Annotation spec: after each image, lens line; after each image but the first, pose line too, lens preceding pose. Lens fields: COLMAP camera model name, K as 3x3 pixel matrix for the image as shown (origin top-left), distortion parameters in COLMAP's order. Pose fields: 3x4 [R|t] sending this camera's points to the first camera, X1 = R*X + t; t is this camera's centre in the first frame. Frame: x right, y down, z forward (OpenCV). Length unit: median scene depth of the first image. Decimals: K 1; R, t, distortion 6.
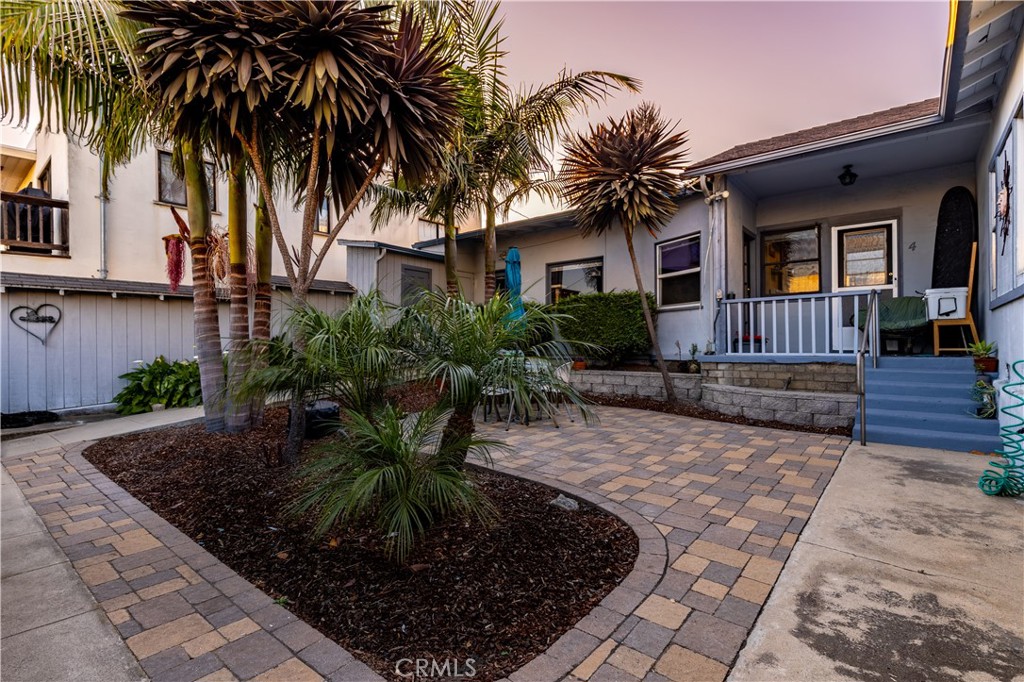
lens RADIAL K [[506.8, 0, 480.8], [0, 506.8, 347.9], [0, 0, 1]] dist [-0.004464, -0.000955]
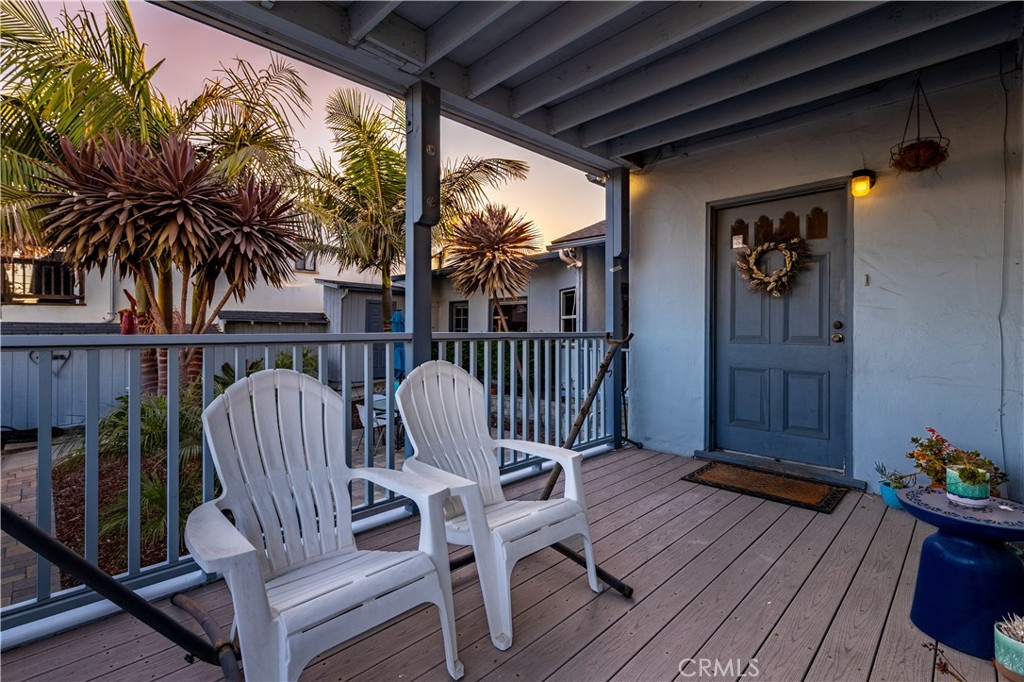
lens RADIAL K [[465.5, 0, 509.4], [0, 465.5, 336.1], [0, 0, 1]] dist [-0.000625, 0.000221]
pose [[0.999028, 0.011245, -0.042632, 0.392941], [-0.011494, 0.999918, -0.005605, -0.124654], [0.042566, 0.006090, 0.999075, -0.179726]]
